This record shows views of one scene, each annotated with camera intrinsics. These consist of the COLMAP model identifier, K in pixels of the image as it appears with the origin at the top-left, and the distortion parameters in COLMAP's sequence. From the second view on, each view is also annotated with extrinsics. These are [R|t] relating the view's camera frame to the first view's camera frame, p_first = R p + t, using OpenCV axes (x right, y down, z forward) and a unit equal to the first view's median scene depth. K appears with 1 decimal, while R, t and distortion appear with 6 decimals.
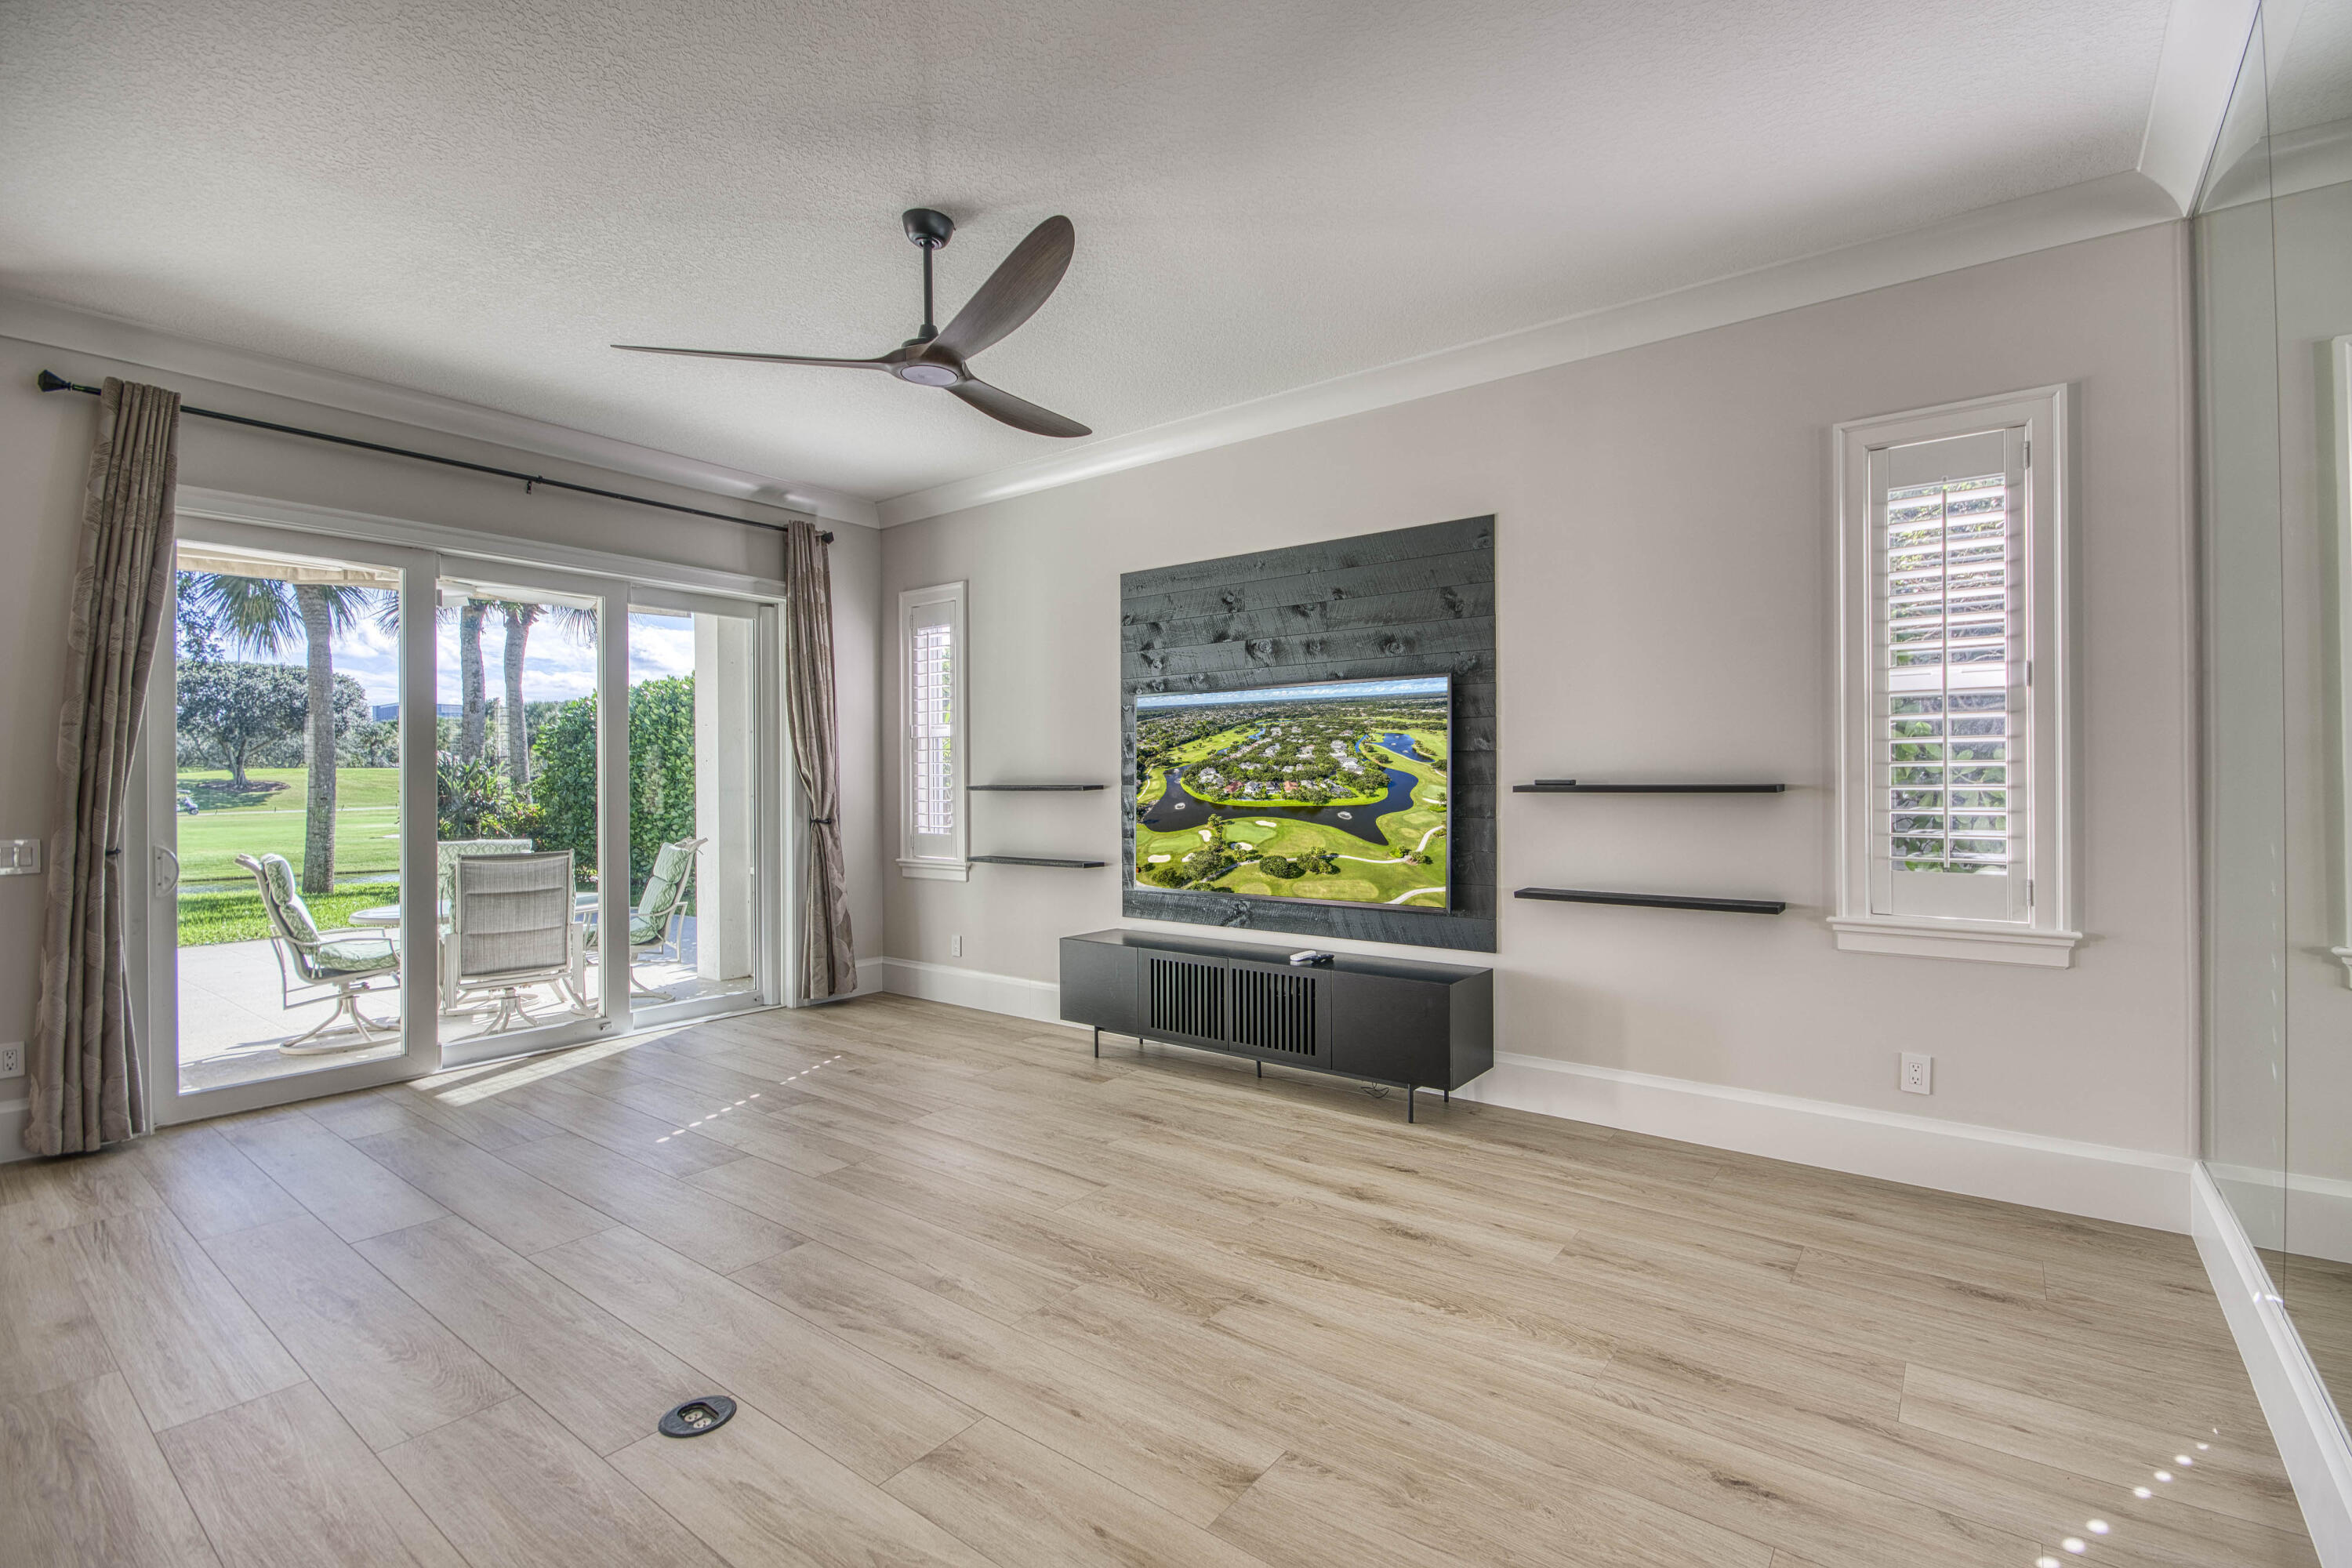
lens RADIAL K [[1042.6, 0, 1239.9], [0, 1042.6, 779.8], [0, 0, 1]] dist [0.004148, -0.006173]
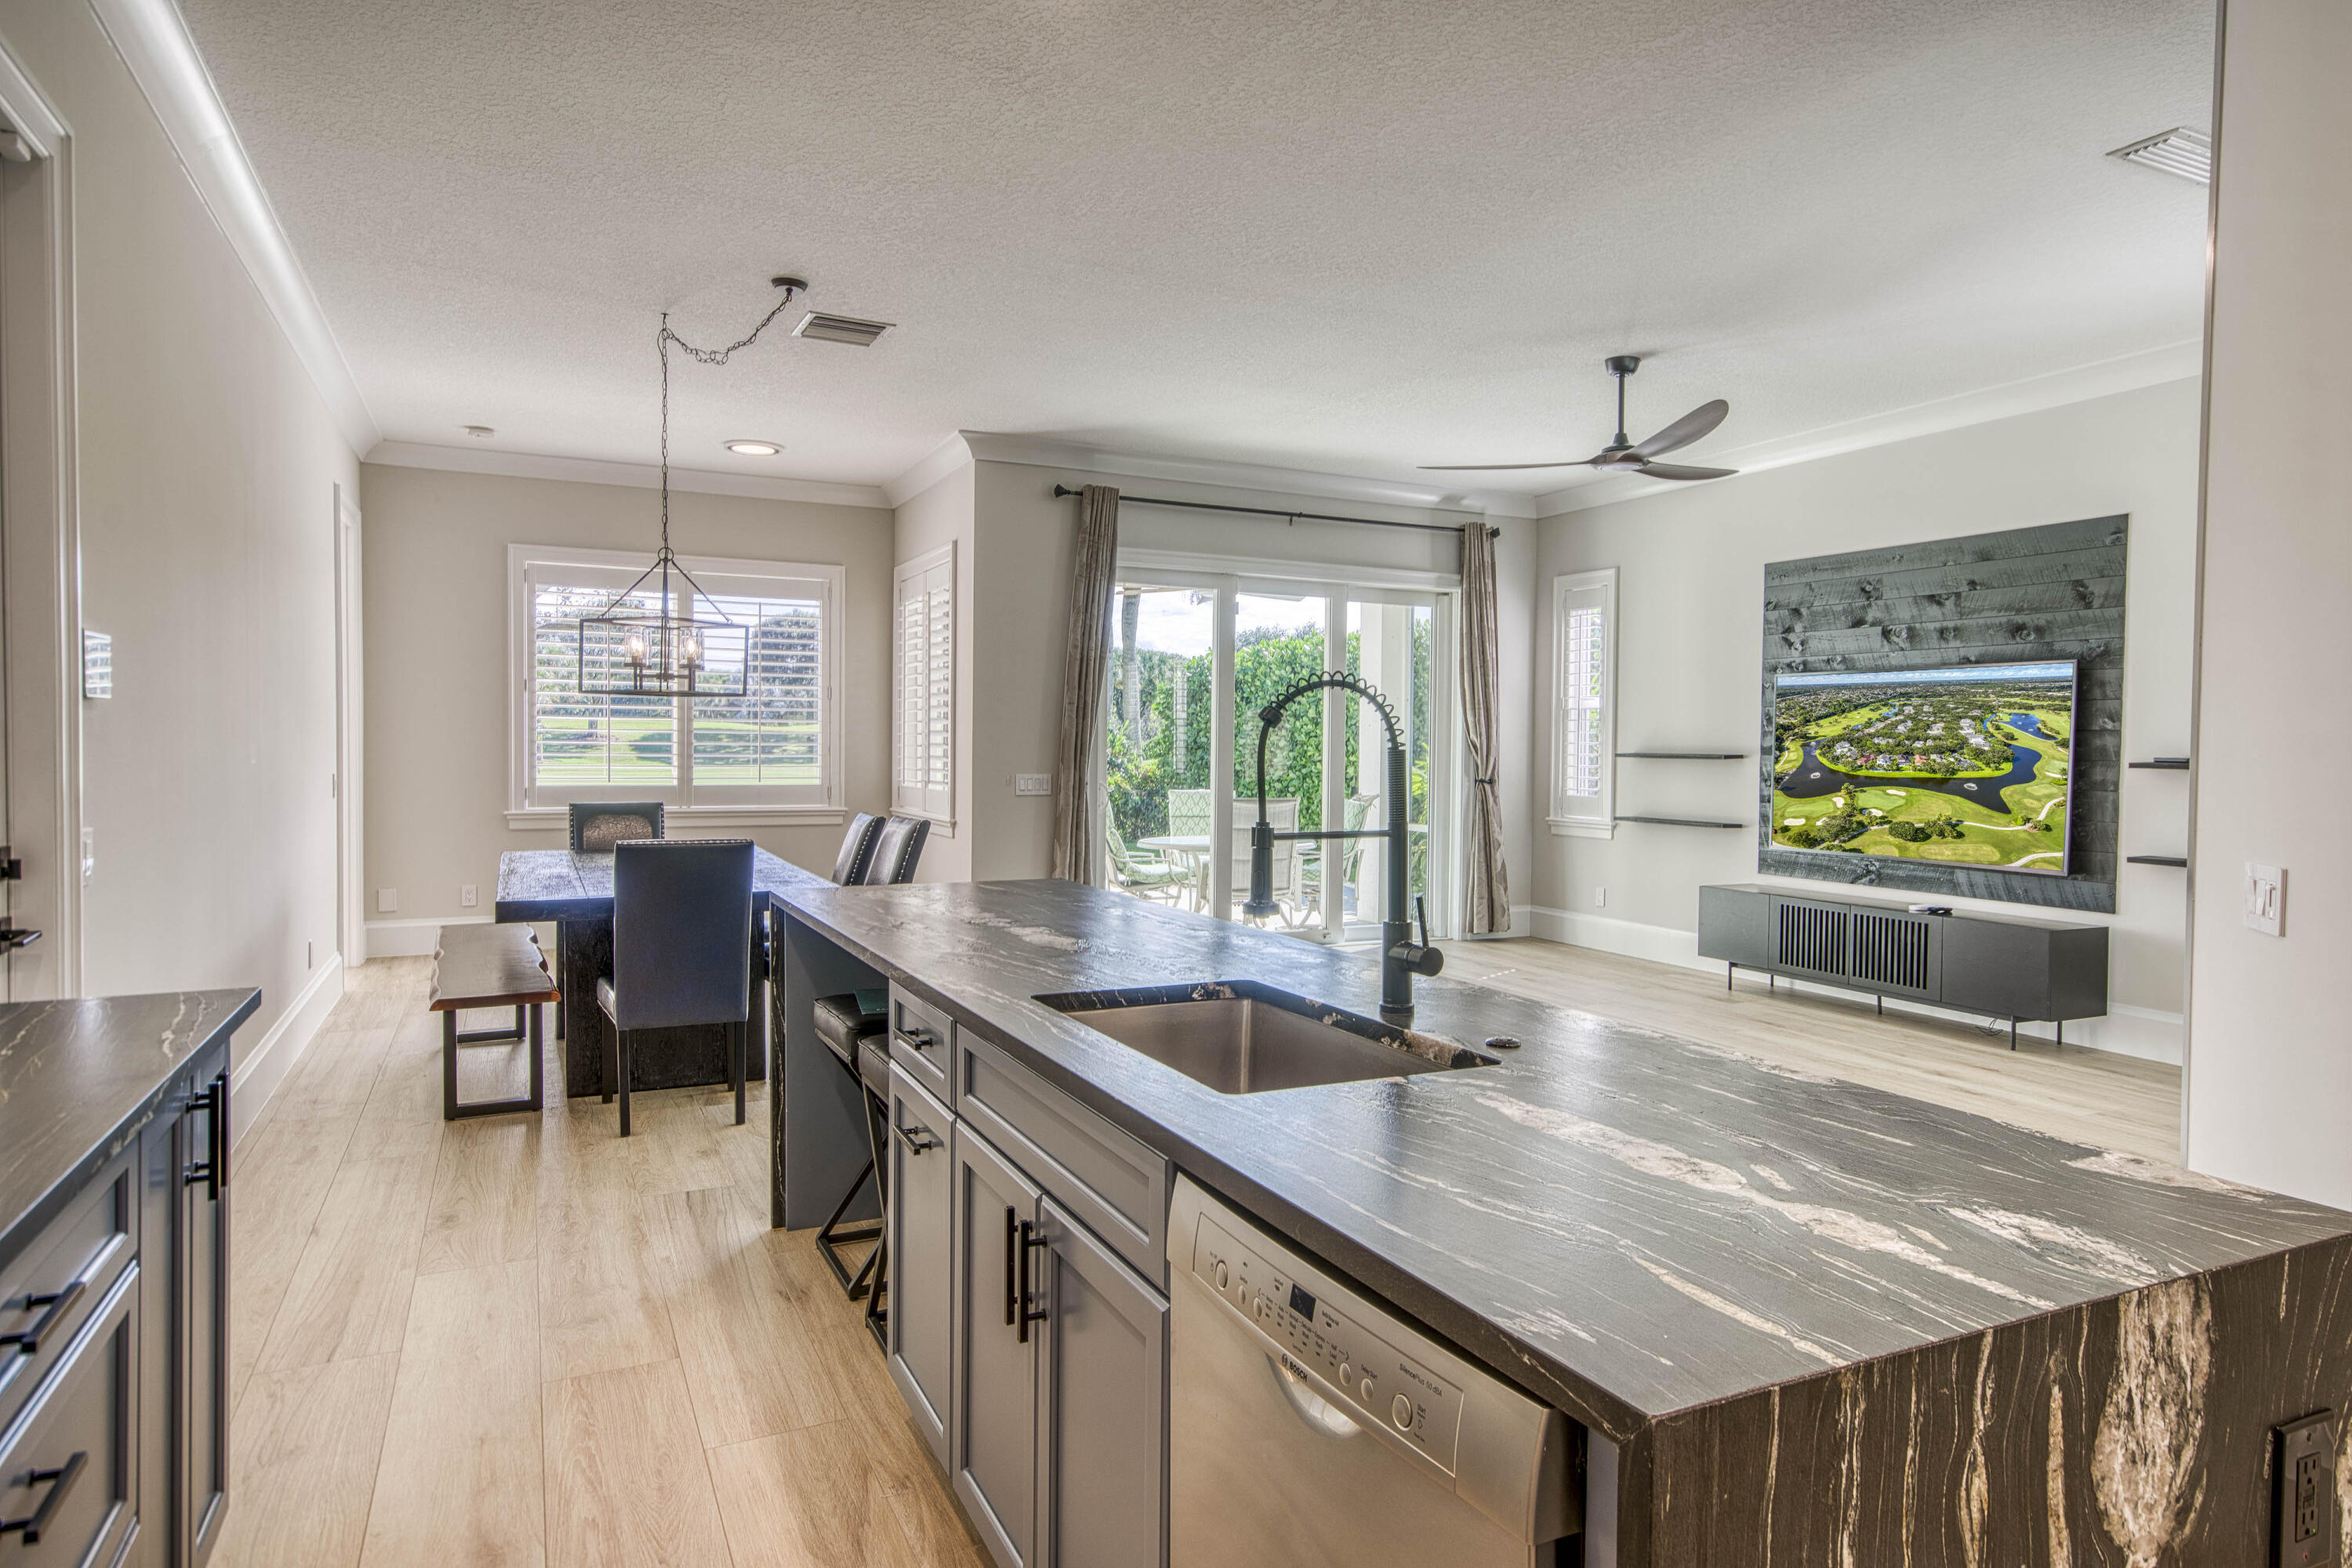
lens RADIAL K [[1420.6, 0, 1253.7], [0, 1420.6, 769.1], [0, 0, 1]] dist [0.029184, 0.000178]
pose [[0.893864, 0.024990, -0.447640, 0.087065], [-0.017607, 0.999632, 0.020648, -0.002099], [0.447992, -0.010574, 0.893975, -0.616316]]
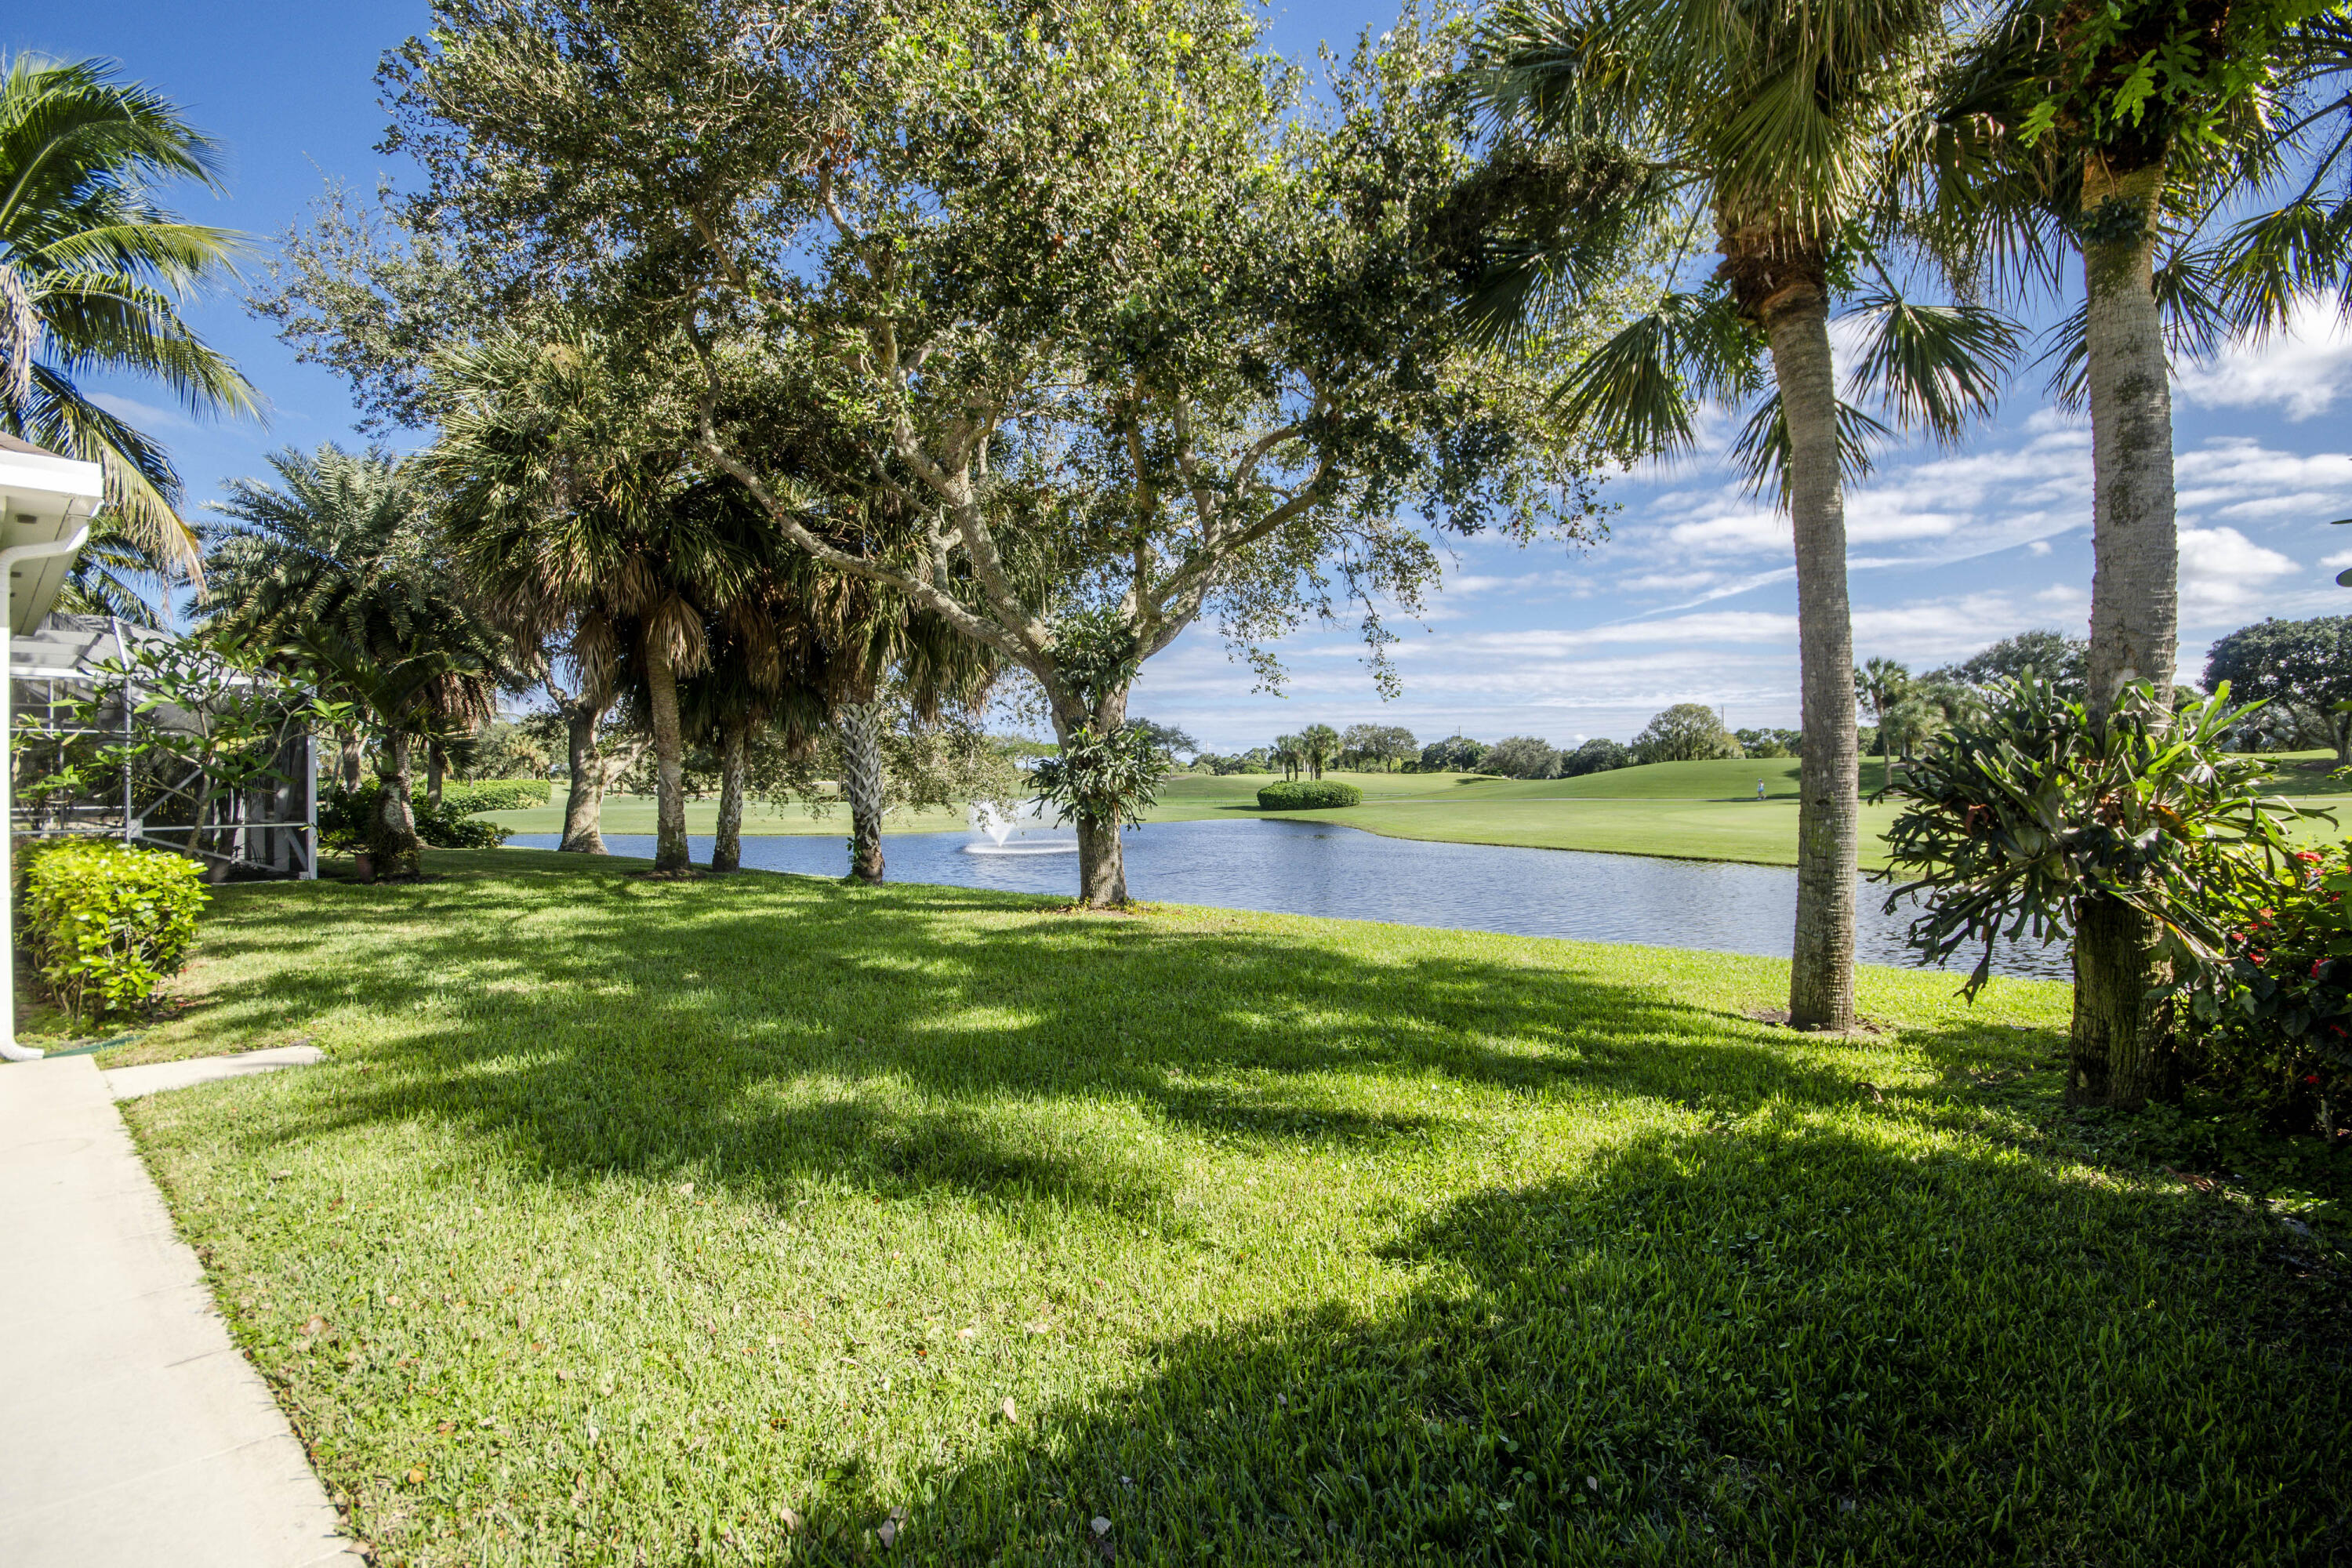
lens RADIAL K [[1042.6, 0, 1220.1], [0, 1042.6, 772.8], [0, 0, 1]] dist [0.004148, -0.006173]
pose [[-0.056753, 0.001924, -0.998386, -1.126325], [0.012361, 0.999923, 0.001224, -0.009240], [0.998312, -0.012272, -0.056772, 1.748197]]
